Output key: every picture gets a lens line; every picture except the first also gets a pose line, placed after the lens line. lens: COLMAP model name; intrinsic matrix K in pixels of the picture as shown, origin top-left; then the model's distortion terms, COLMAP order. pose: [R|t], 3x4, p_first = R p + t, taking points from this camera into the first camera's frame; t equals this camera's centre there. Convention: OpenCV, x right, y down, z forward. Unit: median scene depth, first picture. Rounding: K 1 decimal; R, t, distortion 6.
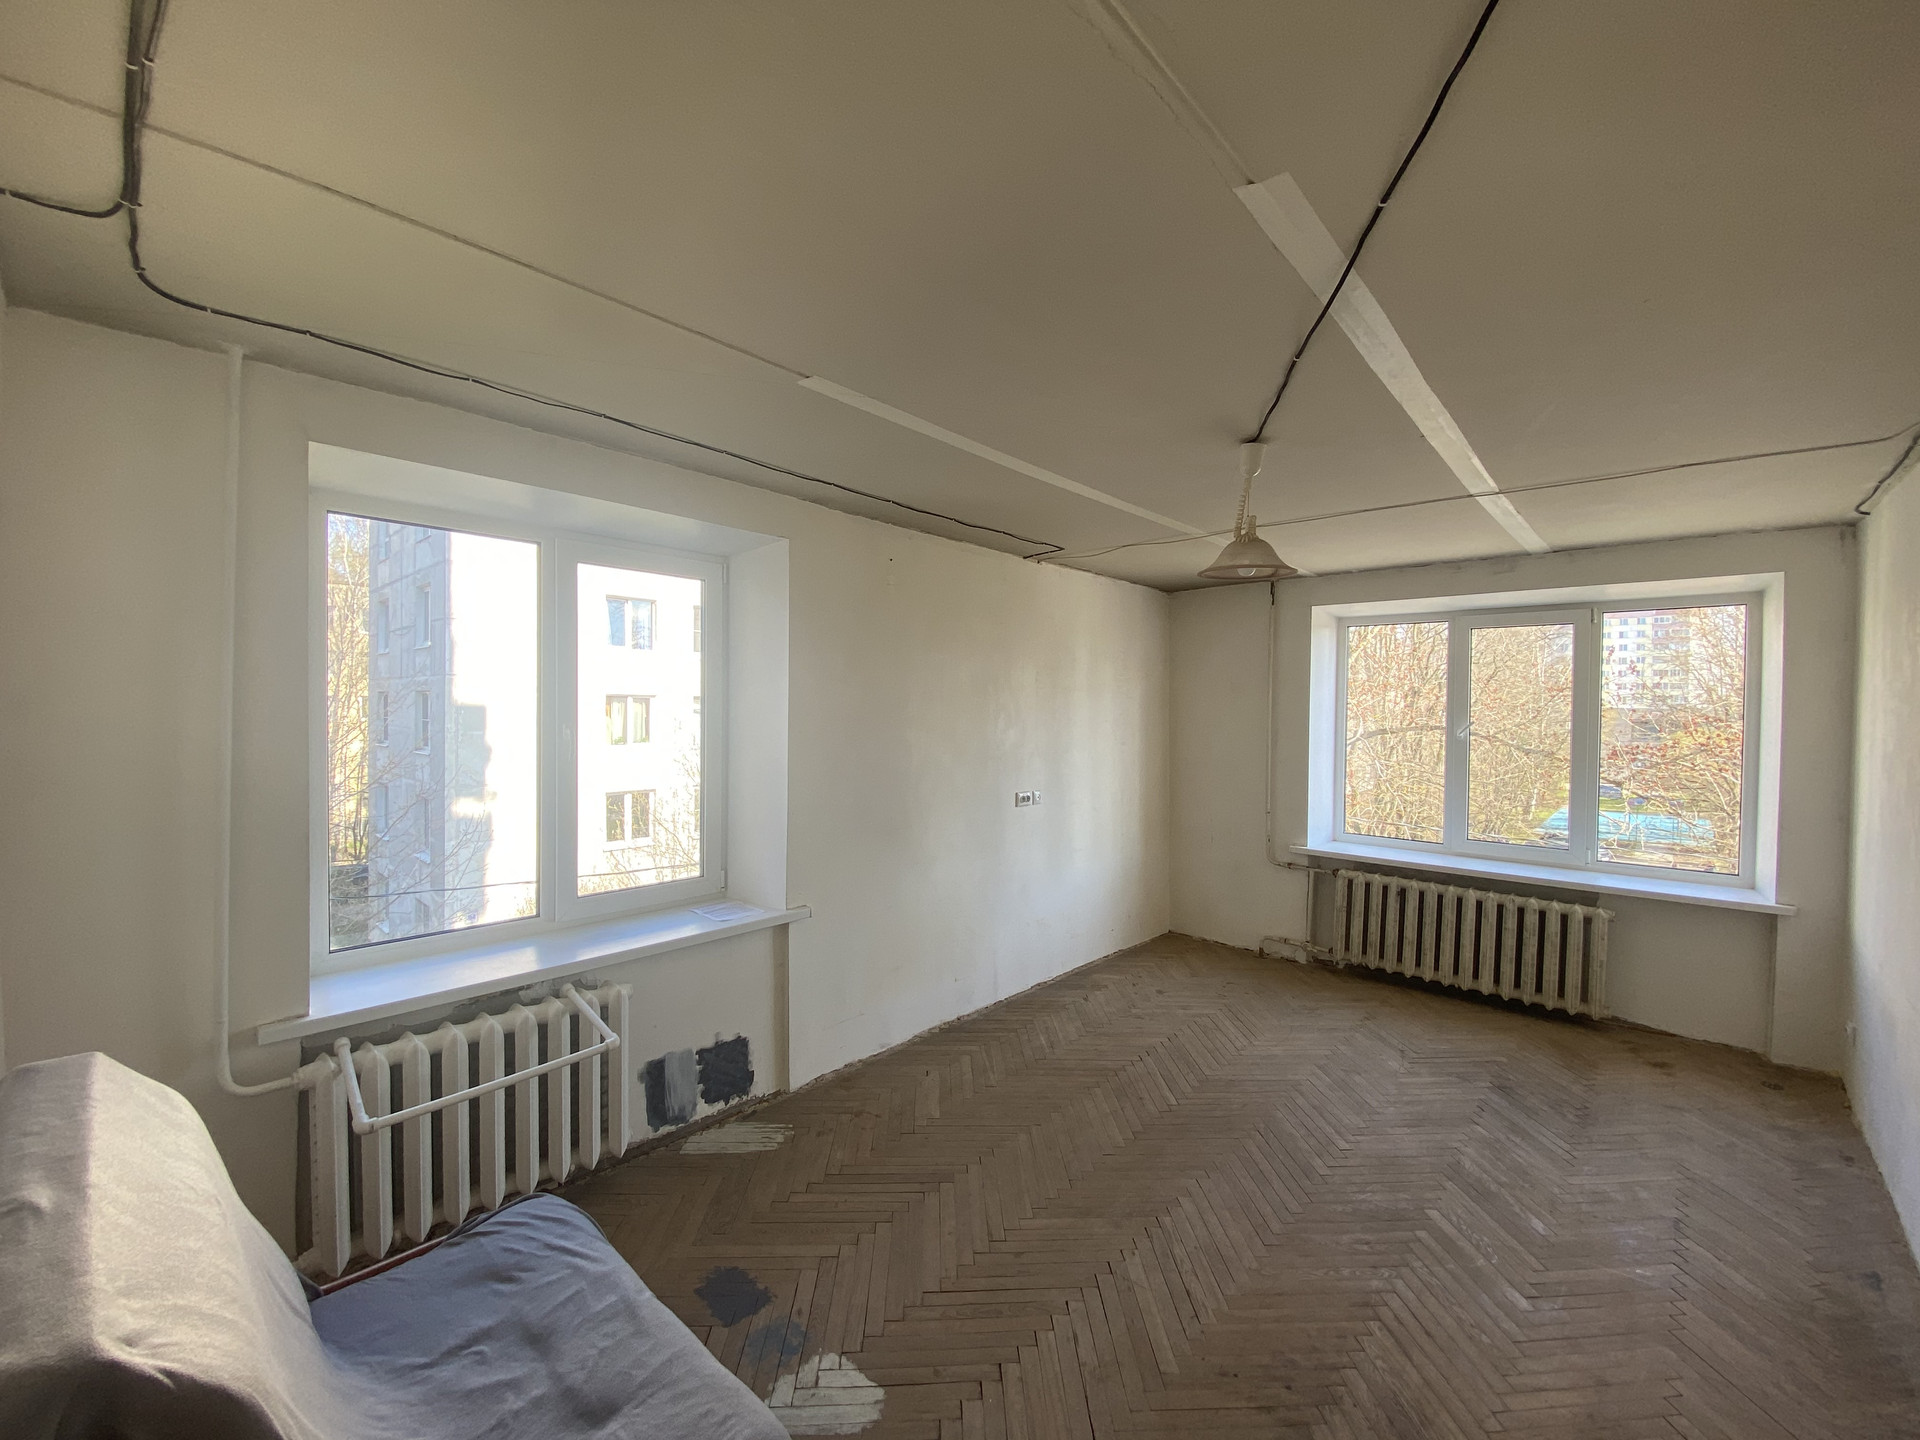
lens RADIAL K [[811.0, 0, 960.0], [0, 811.0, 720.0], [0, 0, 1]] dist [0.002723, -0.012539]
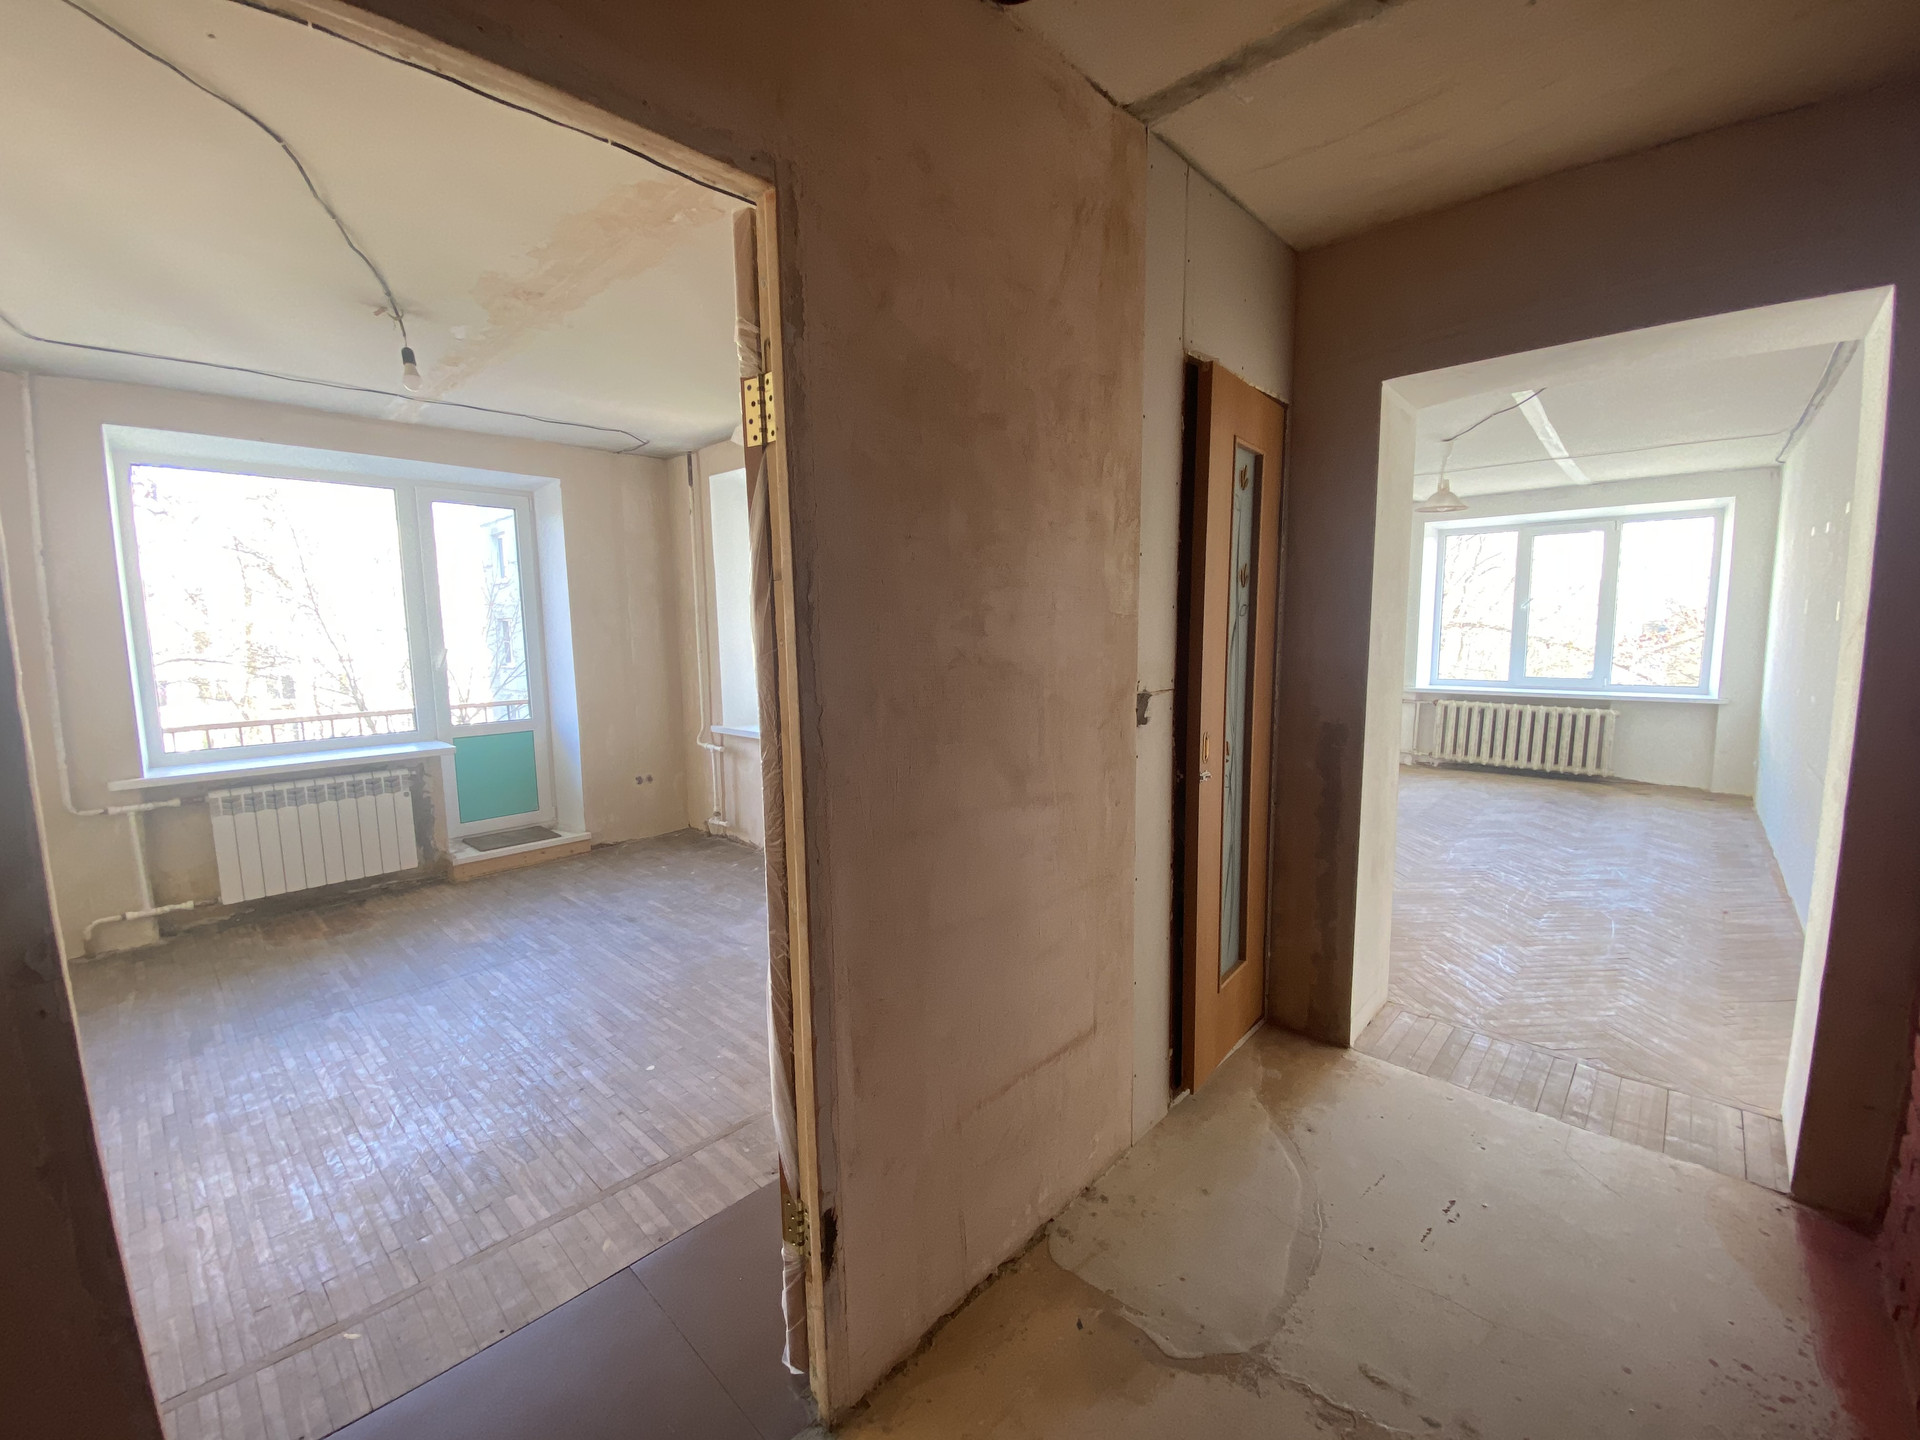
lens RADIAL K [[812.3, 0, 960.0], [0, 812.3, 720.0], [0, 0, 1]] dist [-0.021559, -0.000178]
pose [[0.999627, -0.005293, -0.026807, -0.431073], [0.007412, 0.996802, 0.079567, 0.111045], [0.026300, -0.079736, 0.996469, -0.584247]]
